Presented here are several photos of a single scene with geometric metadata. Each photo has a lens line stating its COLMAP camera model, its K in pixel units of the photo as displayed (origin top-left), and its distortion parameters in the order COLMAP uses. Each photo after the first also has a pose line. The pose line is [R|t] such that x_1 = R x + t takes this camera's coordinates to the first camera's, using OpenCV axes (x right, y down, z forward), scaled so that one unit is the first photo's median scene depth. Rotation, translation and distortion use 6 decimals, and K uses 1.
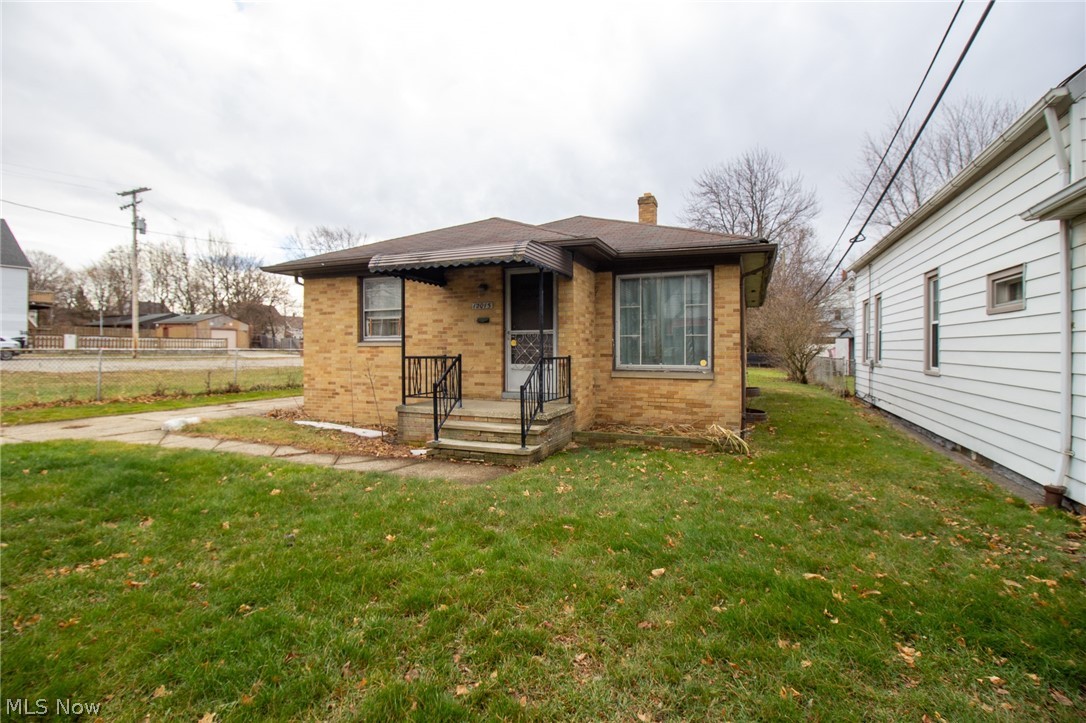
lens RADIAL K [[516.5, 0, 543.6], [0, 516.5, 353.7], [0, 0, 1]] dist [-0.005047, -0.000181]
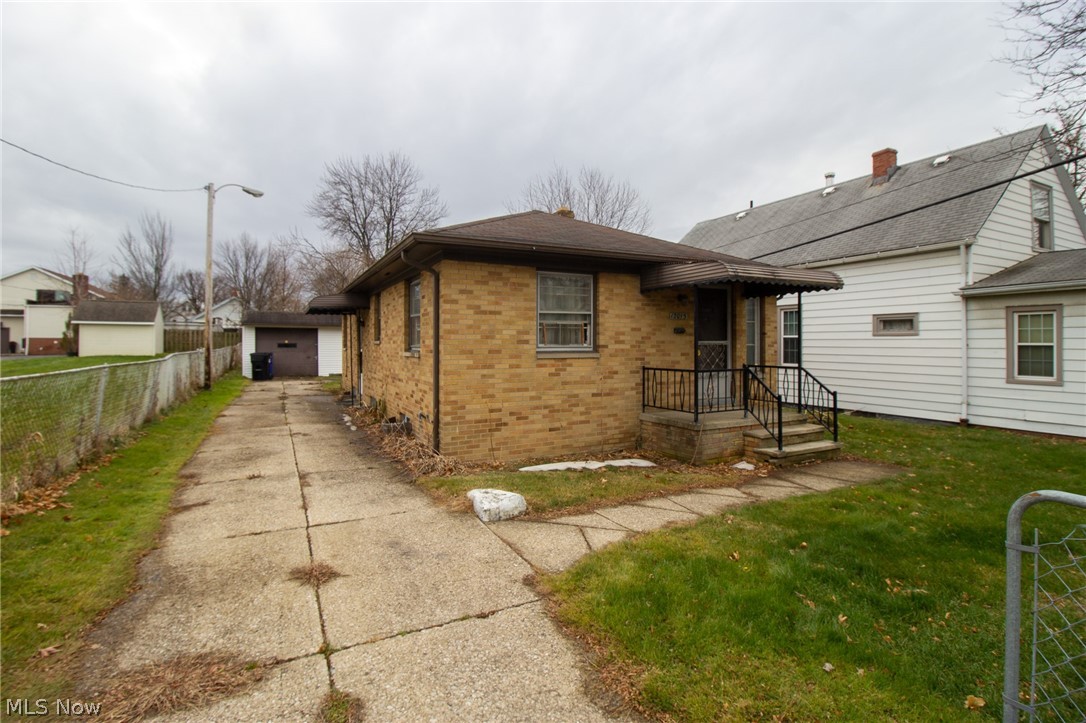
lens RADIAL K [[516.5, 0, 544.4], [0, 516.5, 343.7], [0, 0, 1]] dist [-0.005047, -0.000181]
pose [[0.640651, -0.001334, 0.767831, -0.962434], [0.006966, 0.999967, -0.004075, -0.033923], [-0.767800, 0.007959, 0.640640, 0.511342]]
